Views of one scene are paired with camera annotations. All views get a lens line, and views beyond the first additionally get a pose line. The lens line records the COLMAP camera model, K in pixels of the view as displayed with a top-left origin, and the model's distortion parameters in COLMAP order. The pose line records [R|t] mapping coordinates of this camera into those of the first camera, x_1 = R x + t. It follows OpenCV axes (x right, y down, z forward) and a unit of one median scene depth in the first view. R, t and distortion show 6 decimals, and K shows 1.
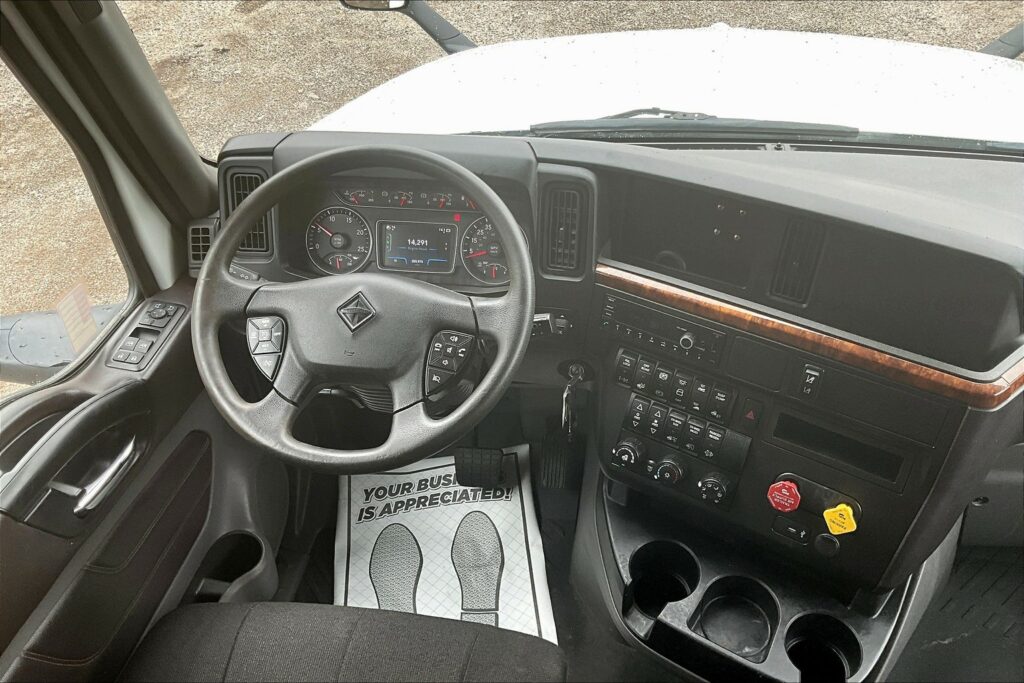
lens RADIAL K [[846.9, 0, 509.8], [0, 846.9, 337.3], [0, 0, 1]] dist [0.071724, -0.134766]
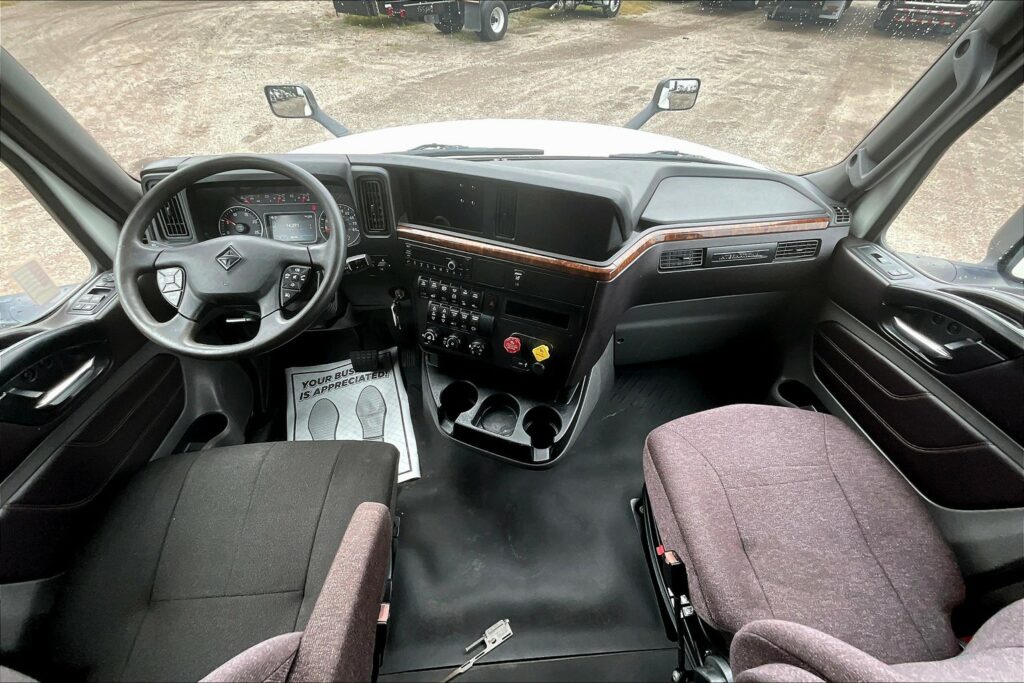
lens RADIAL K [[416.3, 0, 512.6], [0, 416.3, 340.5], [0, 0, 1]] dist [0.002423, -0.000038]
pose [[0.976795, -0.116098, 0.179981, 0.146736], [0.102795, 0.991351, 0.081585, 0.093777], [-0.187896, -0.061190, 0.980281, 0.116523]]
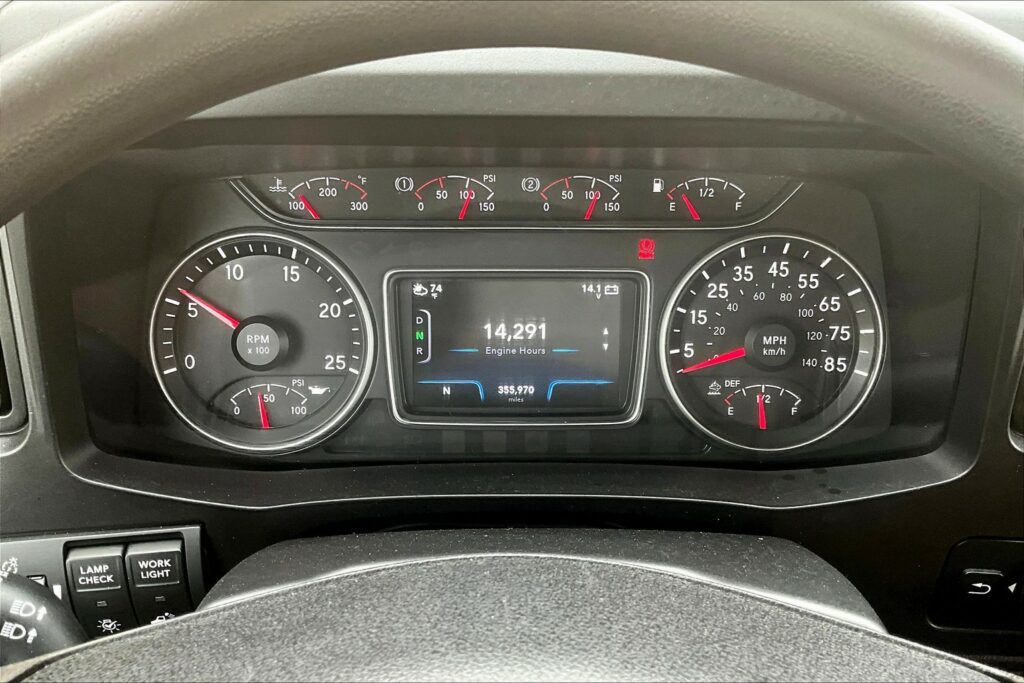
lens RADIAL K [[846.9, 0, 506.9], [0, 846.9, 340.5], [0, 0, 1]] dist [0.071724, -0.134766]
pose [[0.987790, -0.065723, 0.141249, -0.167200], [0.063148, 0.997747, 0.022646, -0.123216], [-0.142419, -0.013450, 0.989715, 0.726796]]
